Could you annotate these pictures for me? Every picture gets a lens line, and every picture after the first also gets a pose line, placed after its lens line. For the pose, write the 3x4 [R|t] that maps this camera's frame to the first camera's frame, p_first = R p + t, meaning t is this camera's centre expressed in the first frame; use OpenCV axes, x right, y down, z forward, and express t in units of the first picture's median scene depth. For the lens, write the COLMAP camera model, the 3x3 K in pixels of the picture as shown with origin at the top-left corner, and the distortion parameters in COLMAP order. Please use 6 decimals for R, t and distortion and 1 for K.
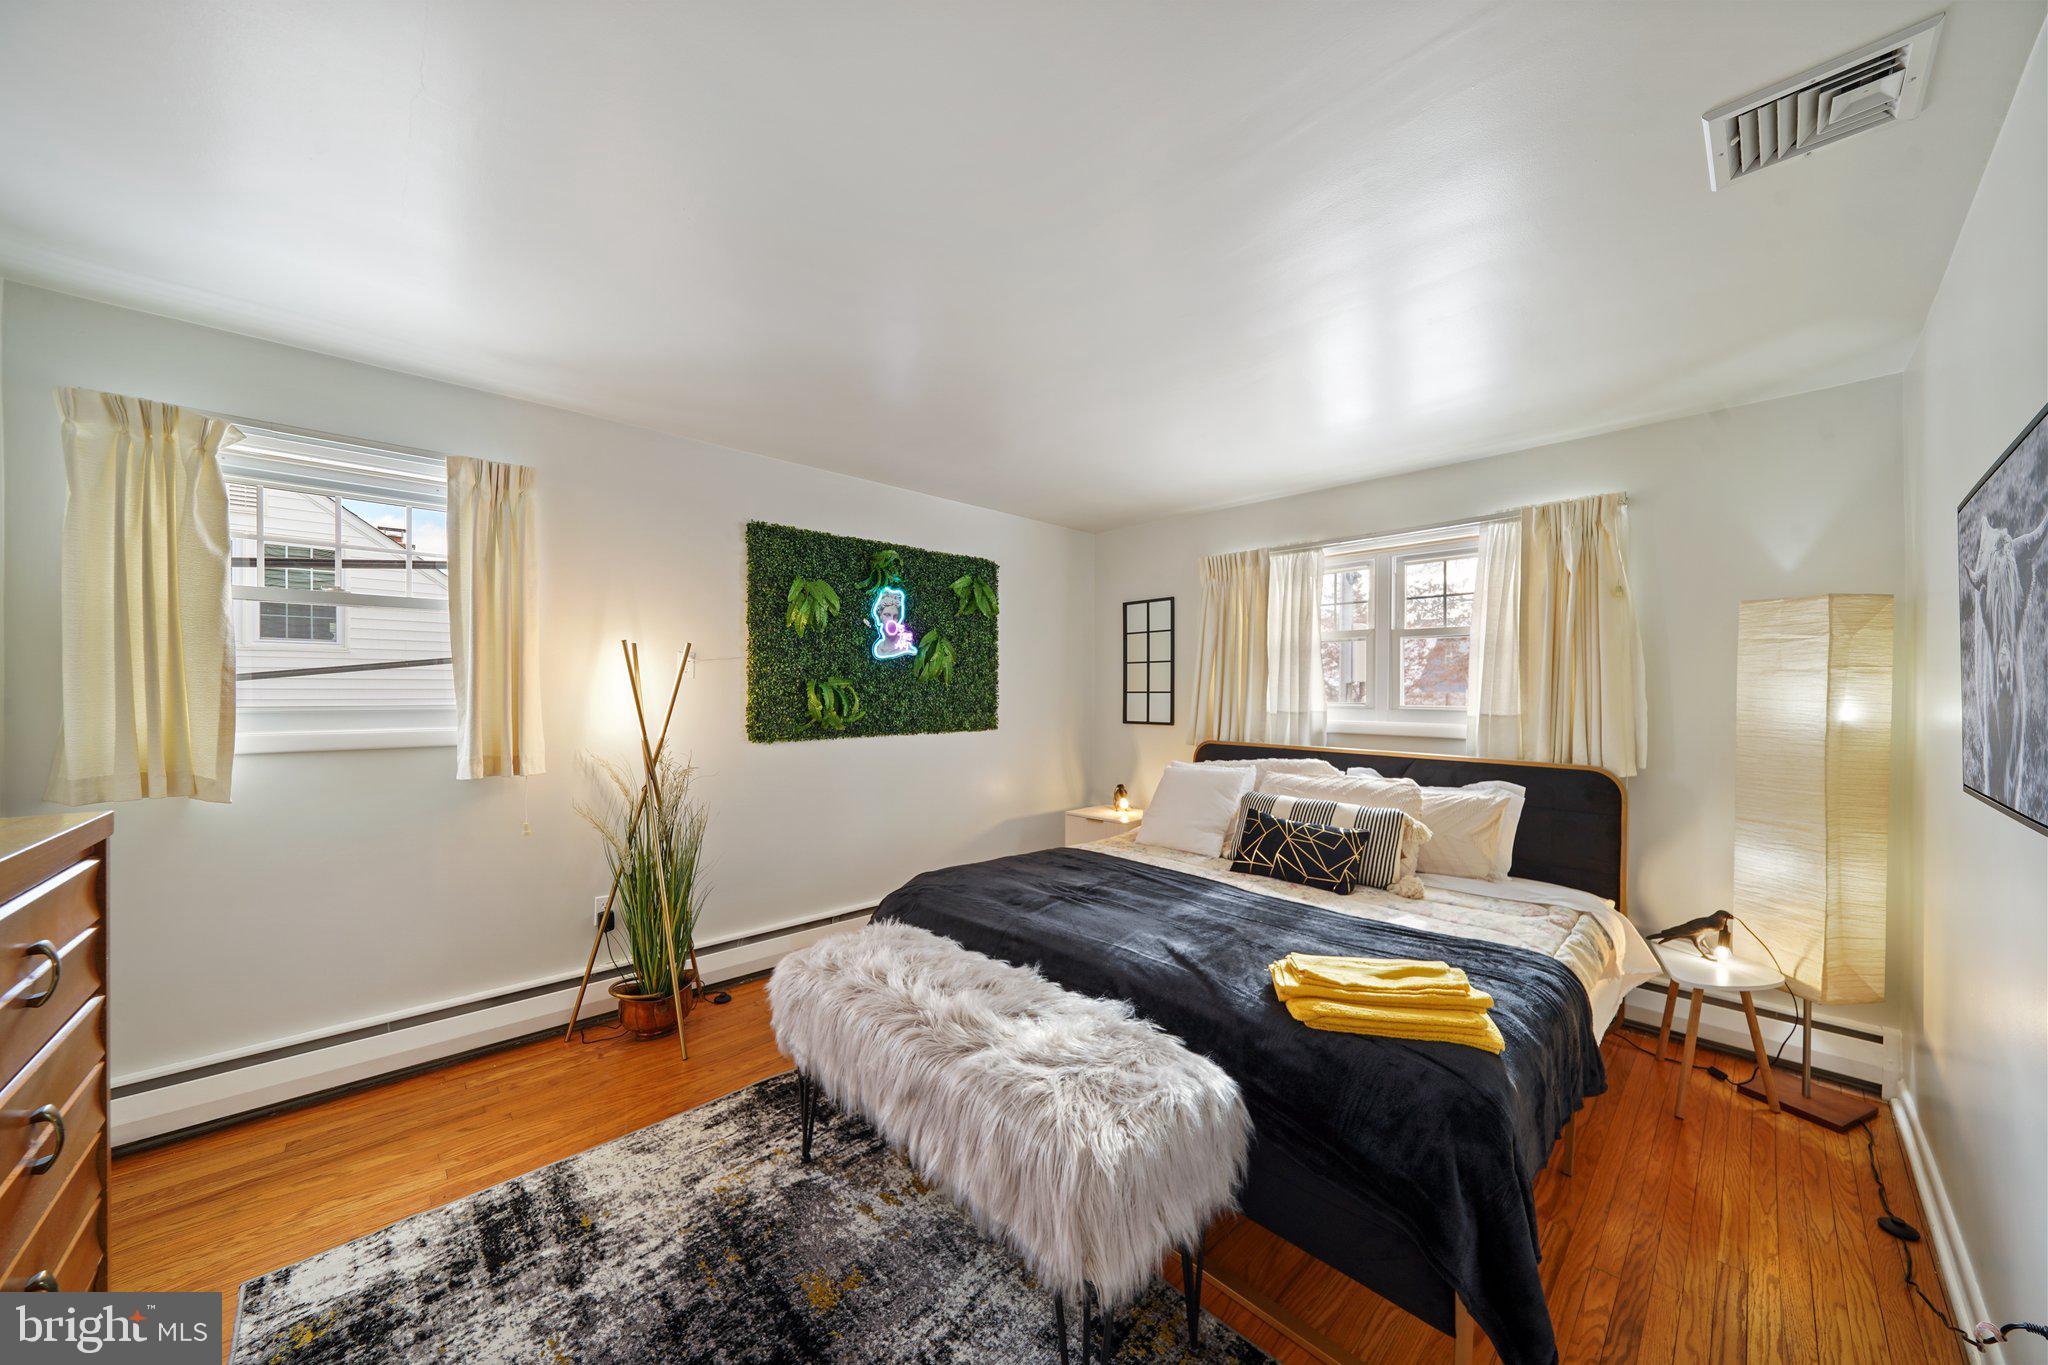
lens RADIAL K [[703.7, 0, 1035.0], [0, 703.7, 694.9], [0, 0, 1]] dist [-0.005306, 0.000356]
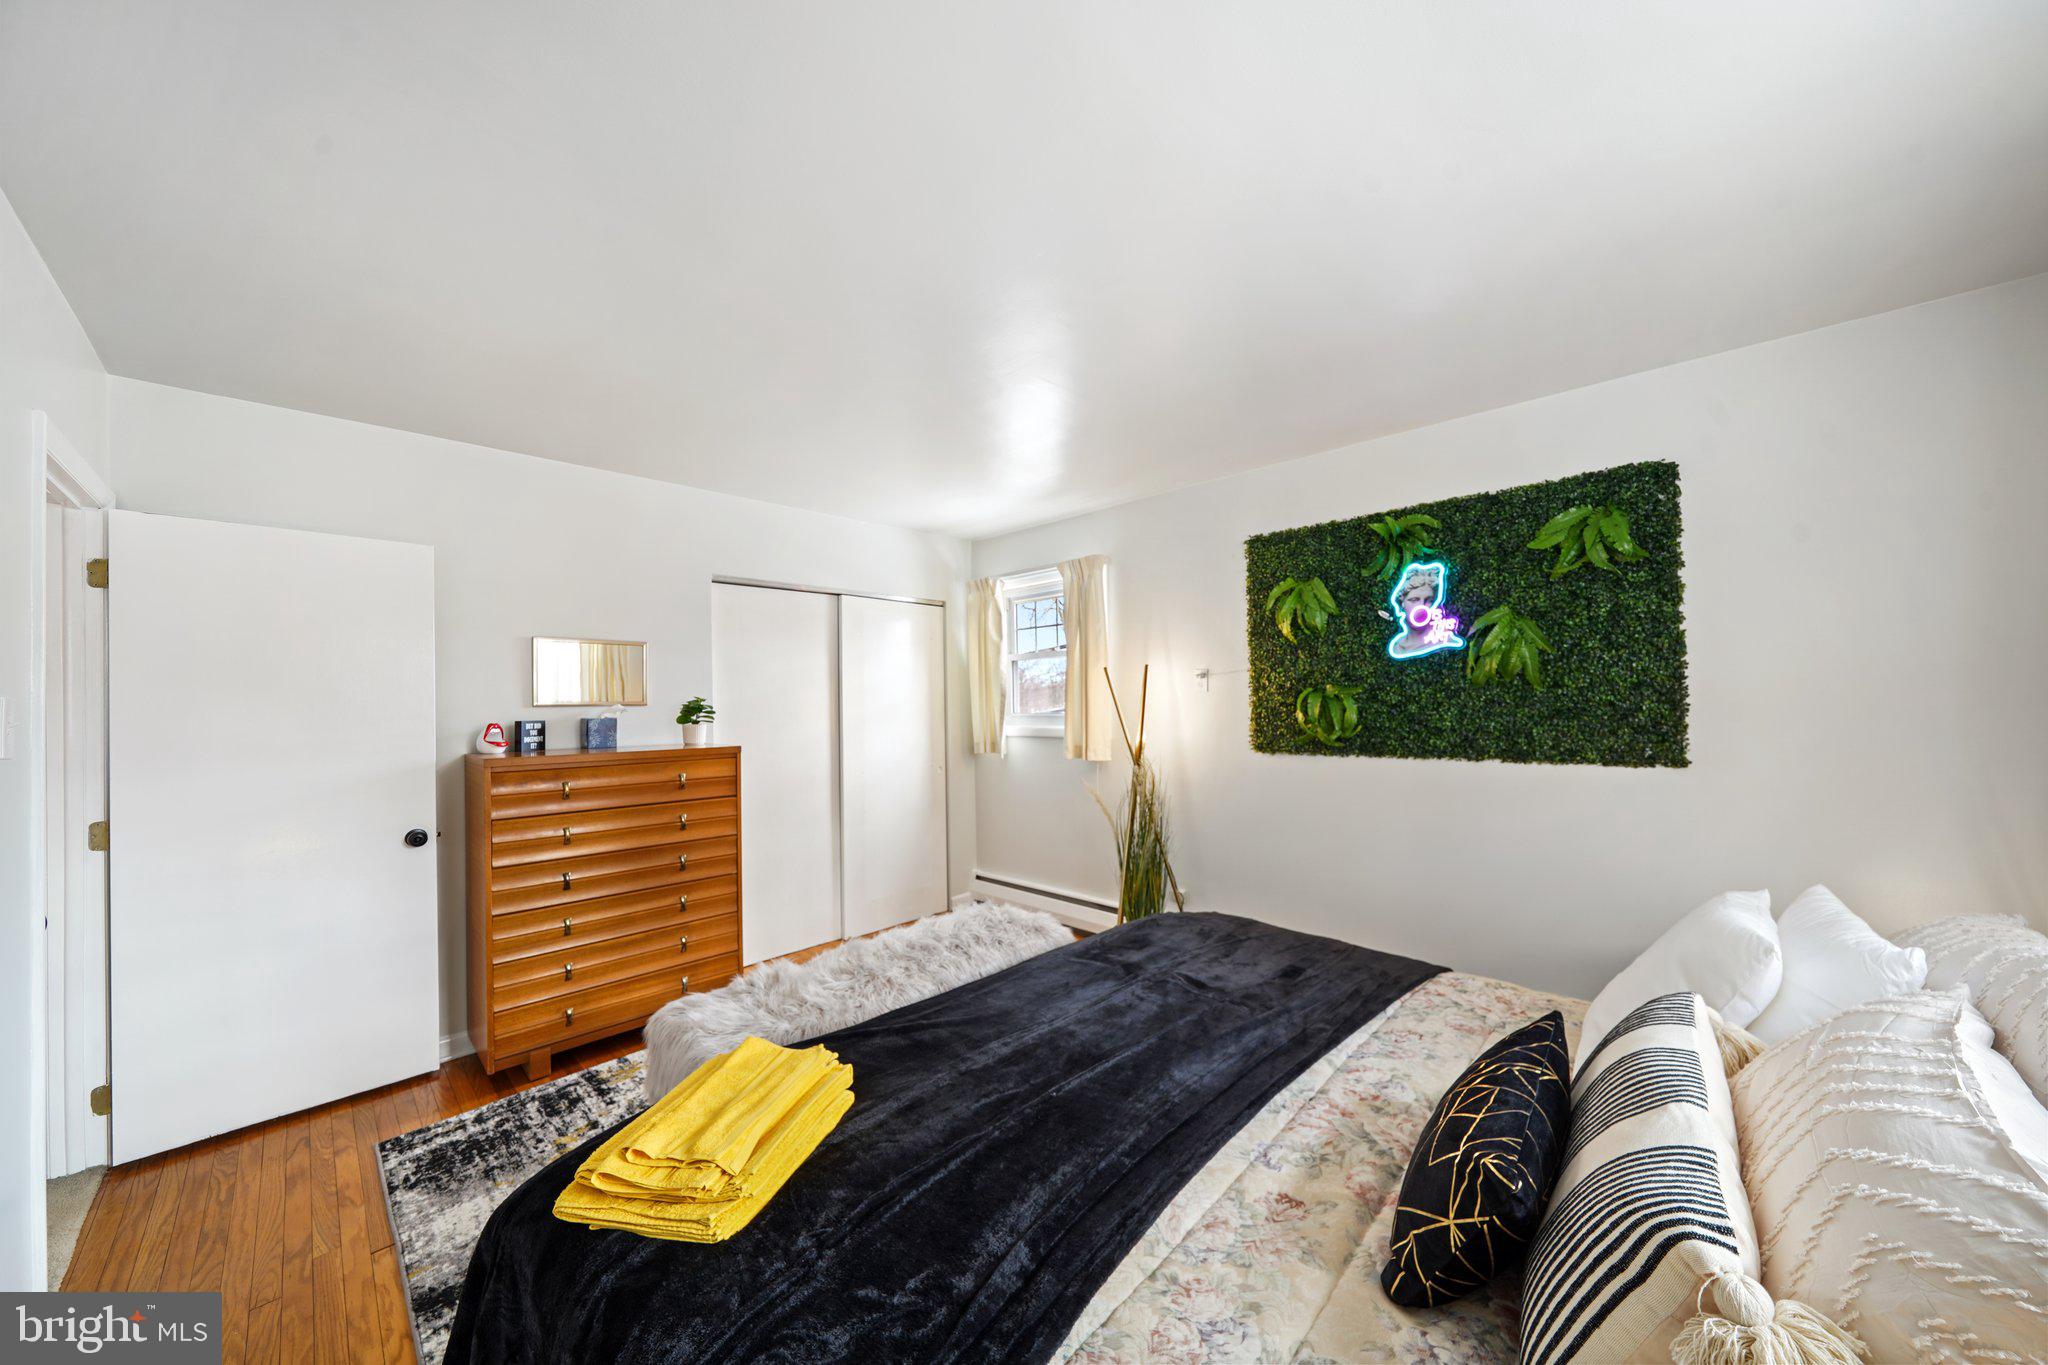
lens RADIAL K [[703.7, 0, 1035.0], [0, 703.7, 694.9], [0, 0, 1]] dist [-0.005306, 0.000356]
pose [[0.053470, -0.015187, -0.998454, 0.526260], [0.006787, 0.999867, -0.014845, -0.002209], [0.998546, -0.005983, 0.053566, 0.545555]]
